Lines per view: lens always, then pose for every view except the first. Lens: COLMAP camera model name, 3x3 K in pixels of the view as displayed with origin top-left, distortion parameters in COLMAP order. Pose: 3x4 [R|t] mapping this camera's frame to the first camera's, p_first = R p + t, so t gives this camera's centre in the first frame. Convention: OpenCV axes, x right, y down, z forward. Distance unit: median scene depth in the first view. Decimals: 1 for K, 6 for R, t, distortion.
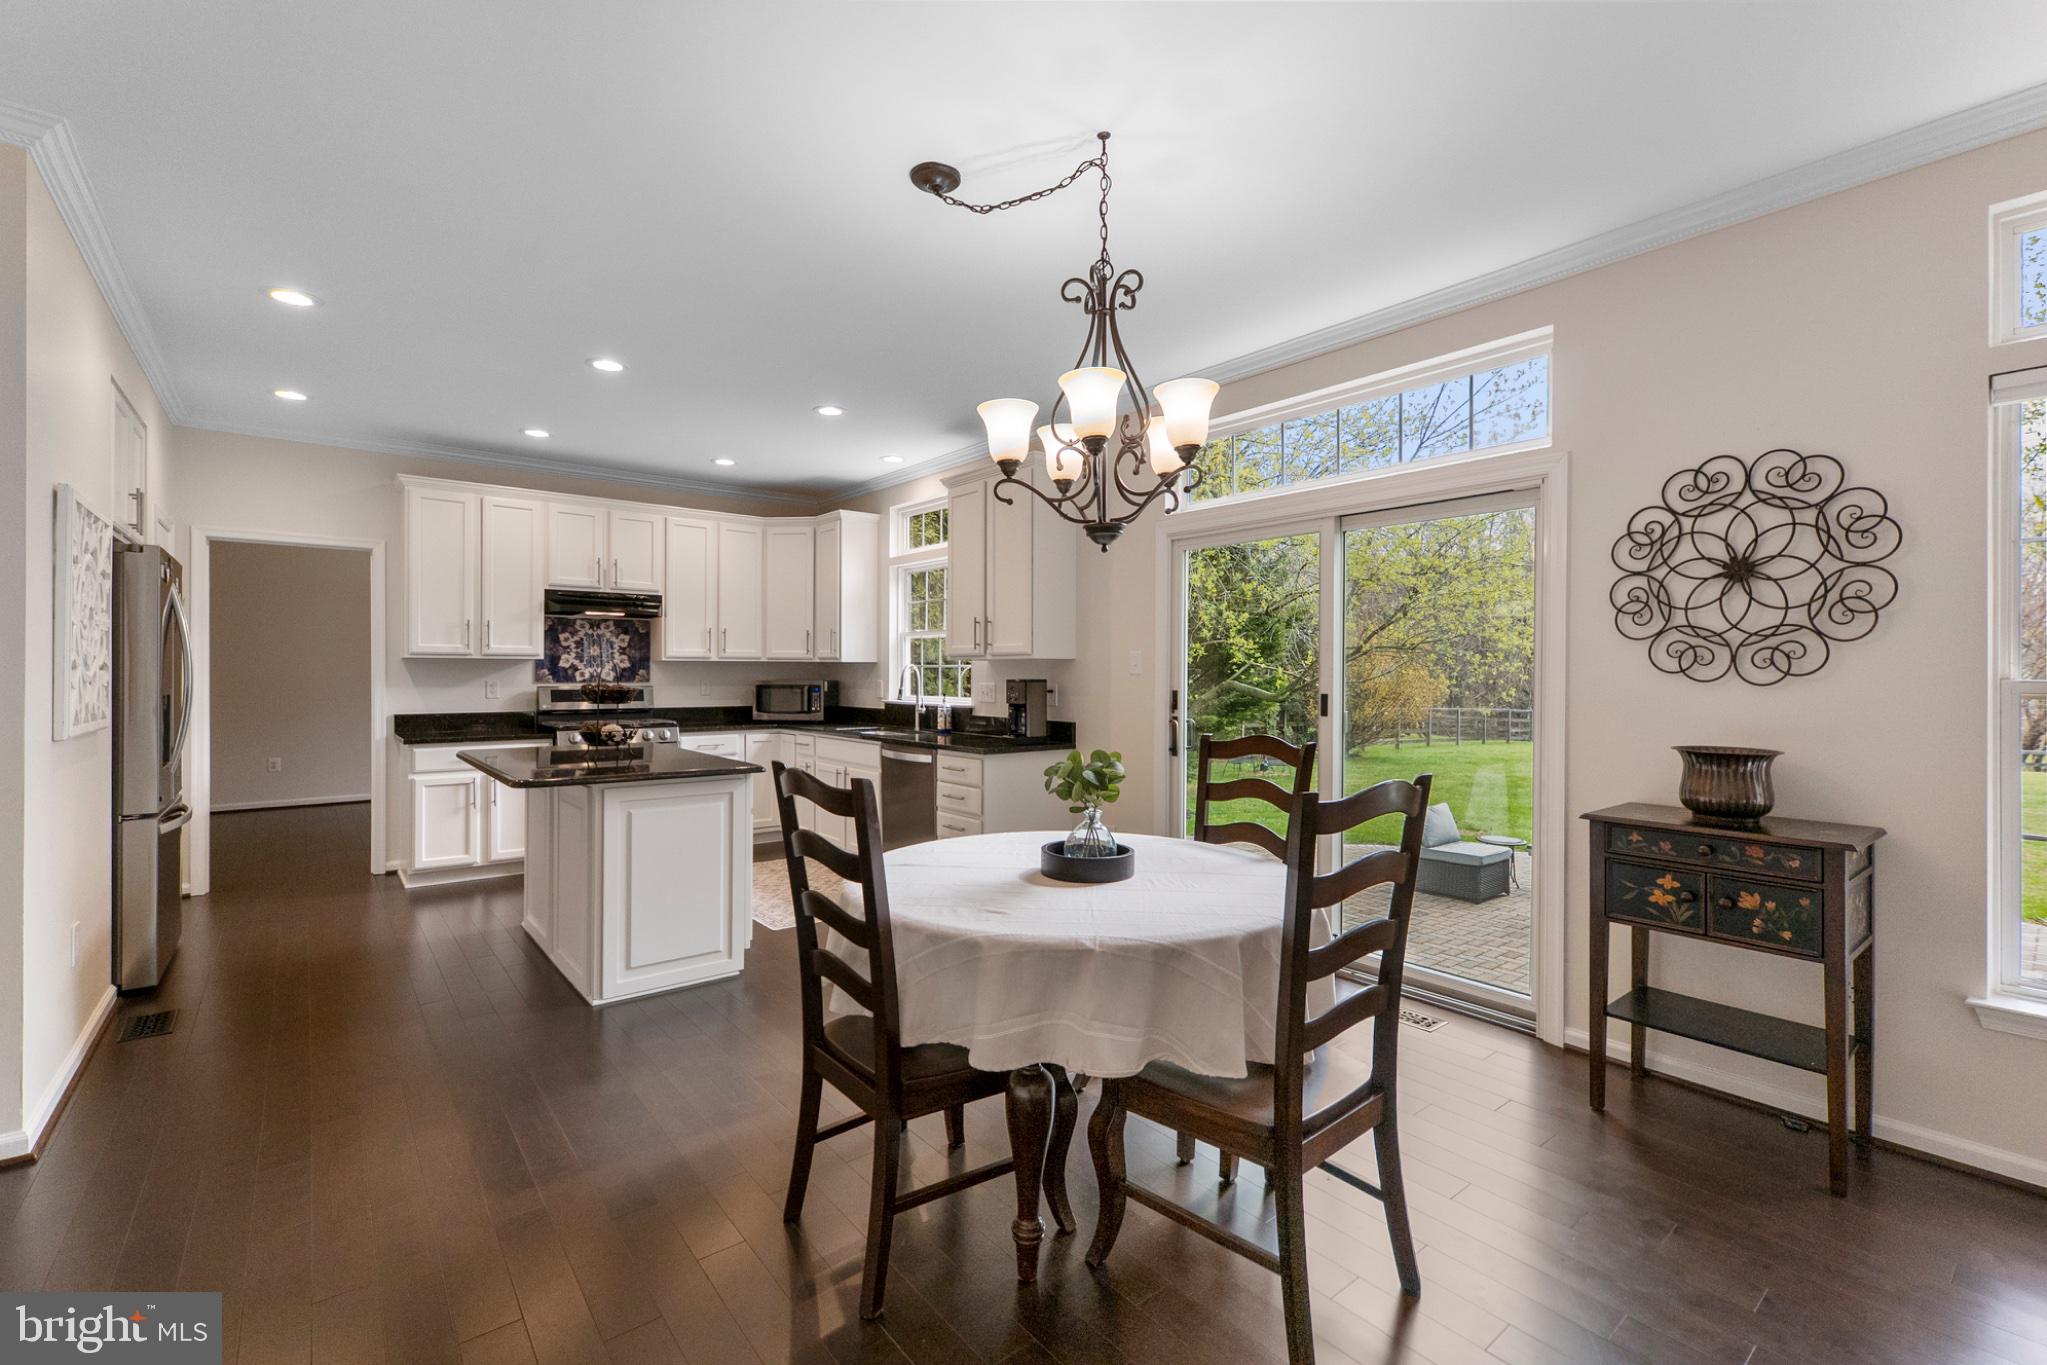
lens RADIAL K [[893.5, 0, 1027.2], [0, 893.5, 675.7], [0, 0, 1]] dist [0.002804, 0.001566]
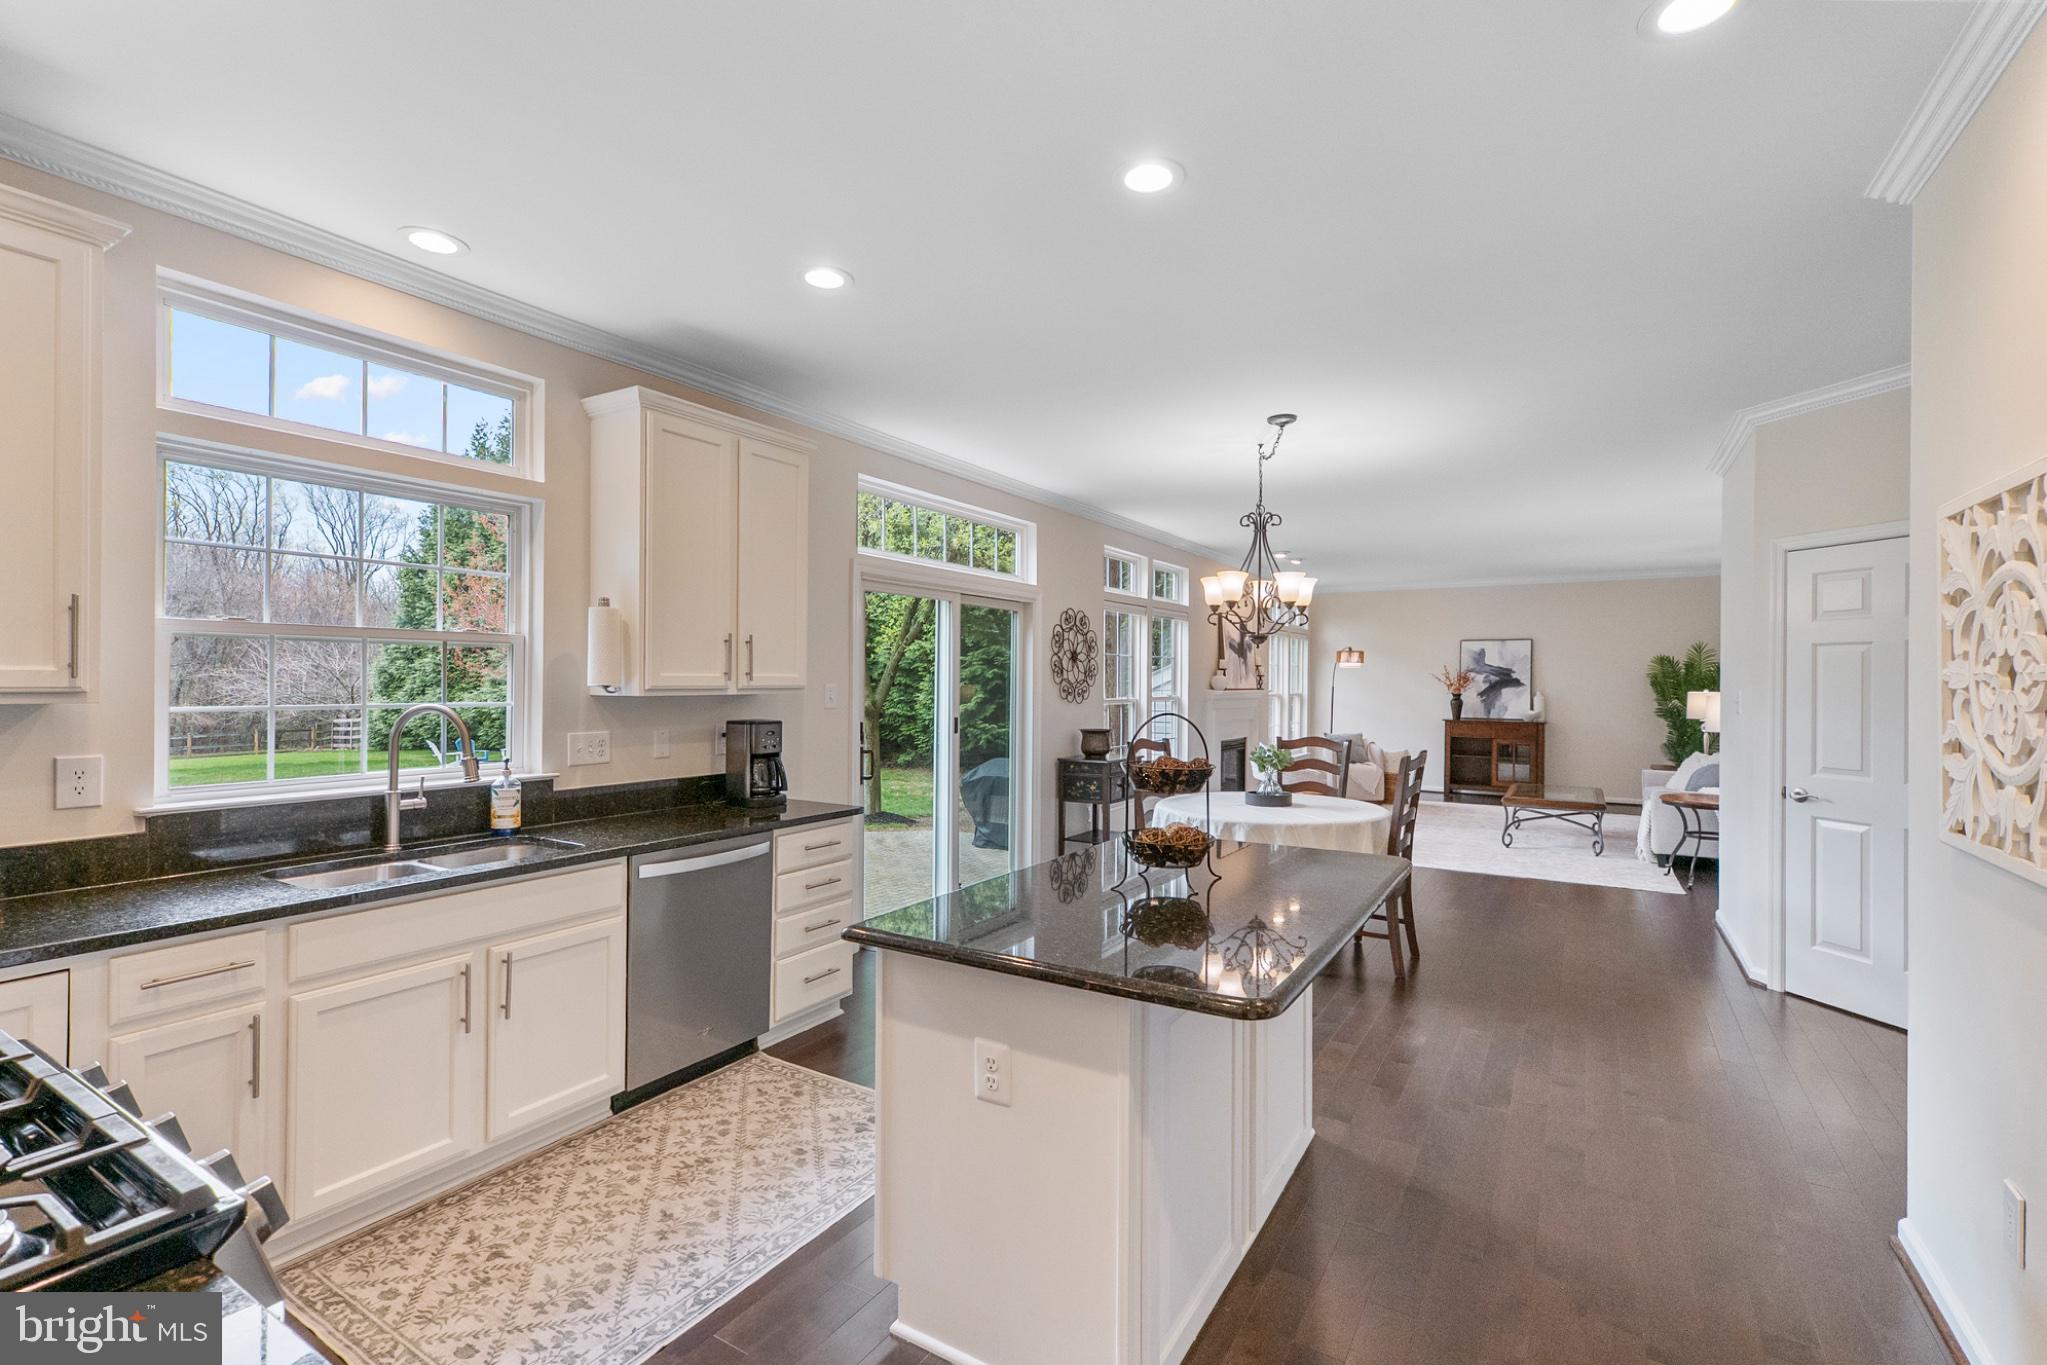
lens RADIAL K [[893.5, 0, 1042.6], [0, 893.5, 677.0], [0, 0, 1]] dist [0.002804, 0.001566]
pose [[-0.339174, -0.002880, 0.940719, -0.702589], [-0.004830, 0.999987, 0.001320, -0.030487], [-0.940711, -0.004096, -0.339183, 0.905633]]
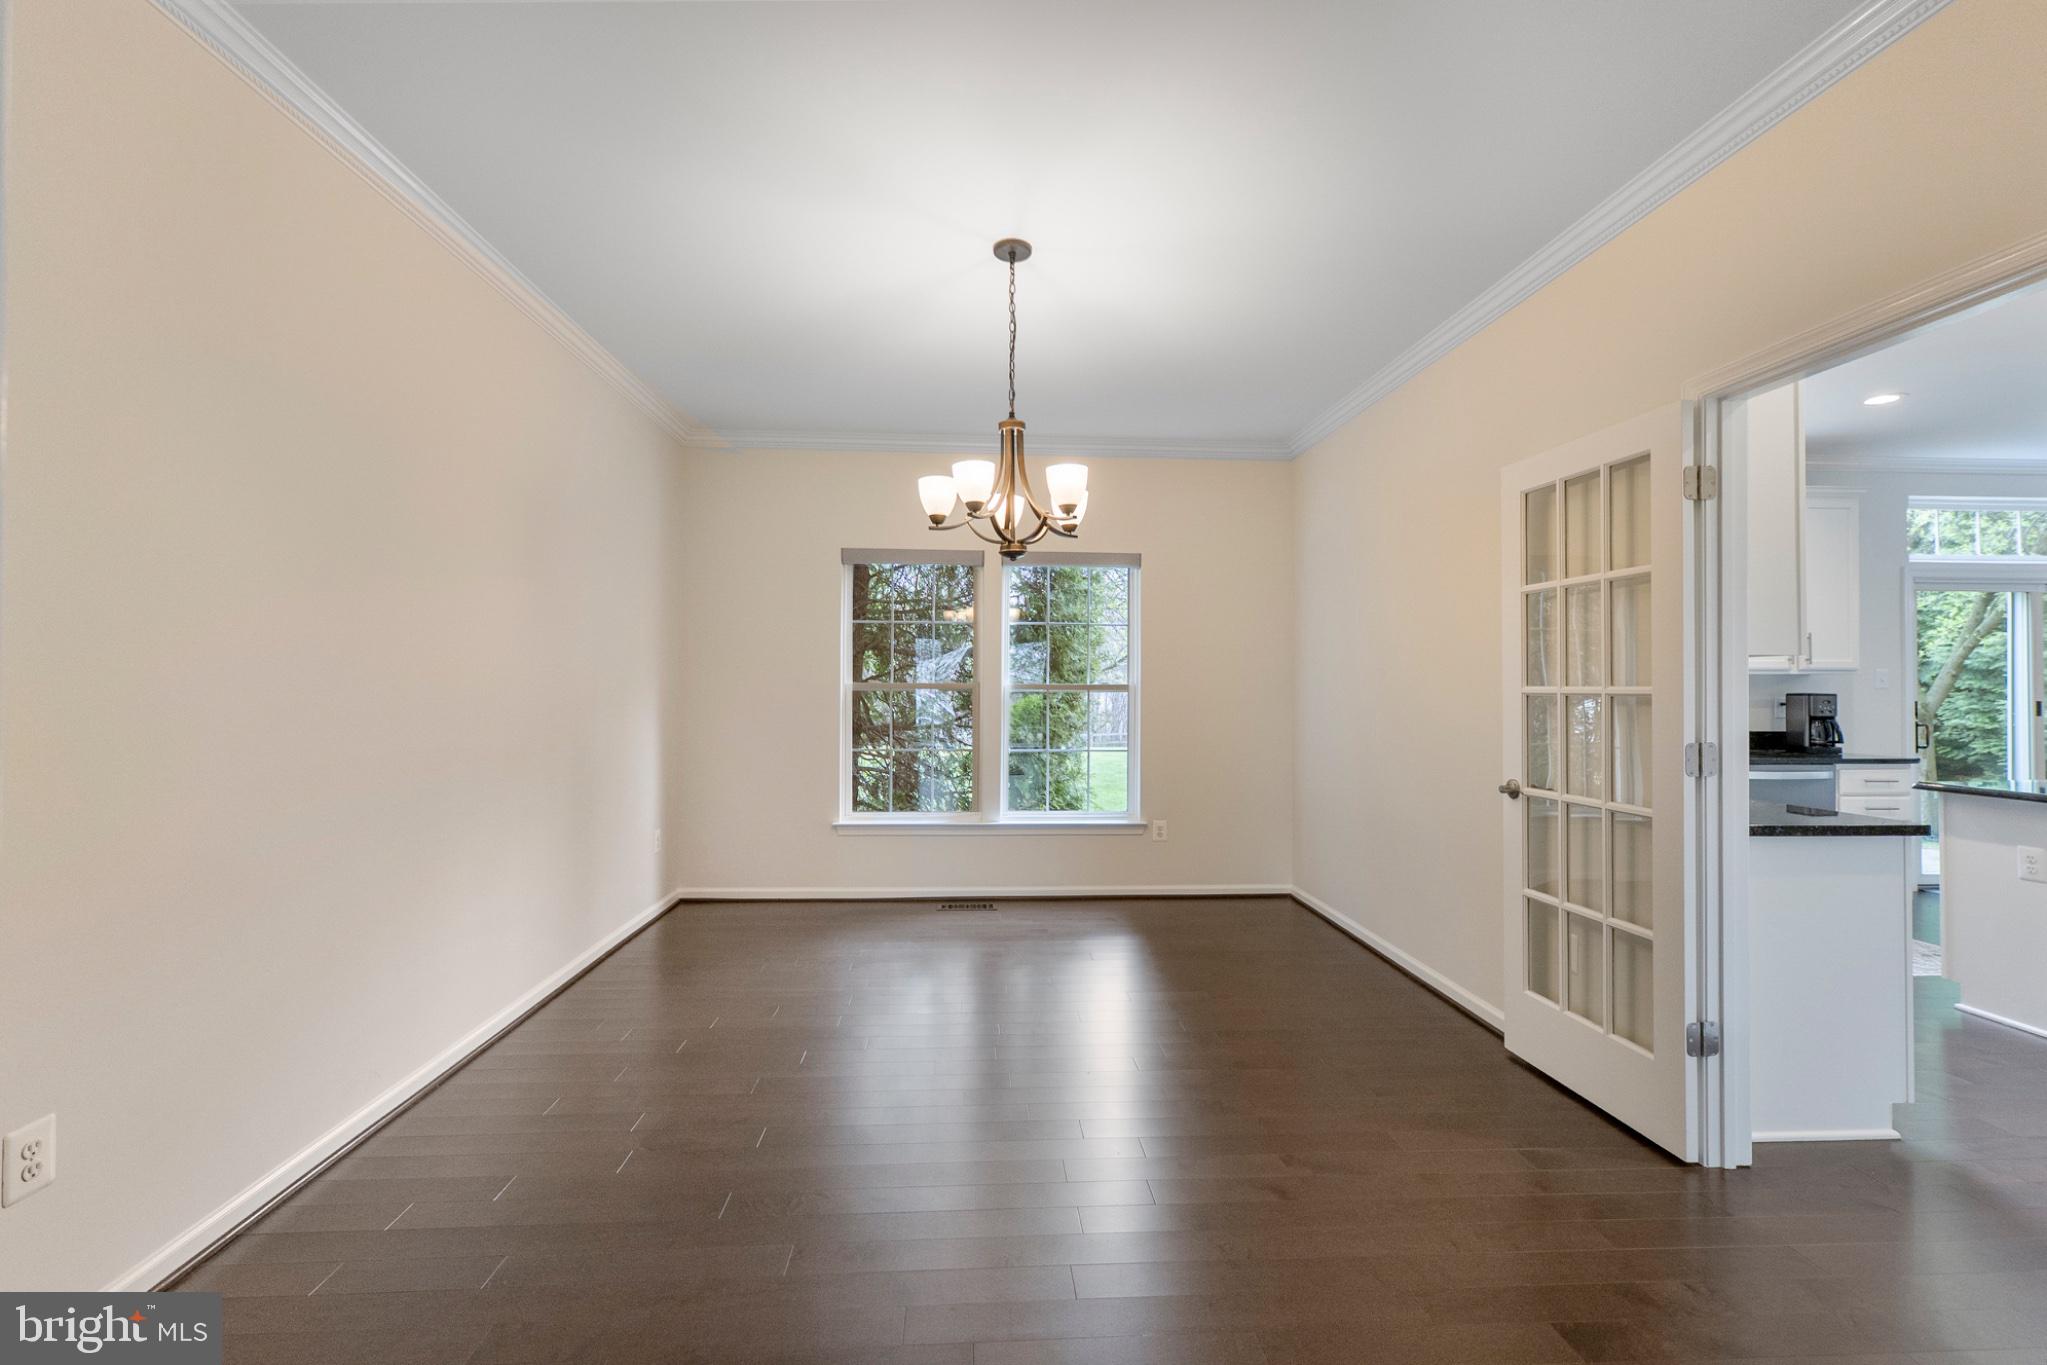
lens RADIAL K [[893.5, 0, 1017.0], [0, 893.5, 682.4], [0, 0, 1]] dist [0.002804, 0.001566]
pose [[0.588354, 0.003302, 0.808597, -1.258230], [0.003791, 0.999969, -0.006842, -0.004360], [-0.808594, 0.007091, 0.588324, 1.002172]]
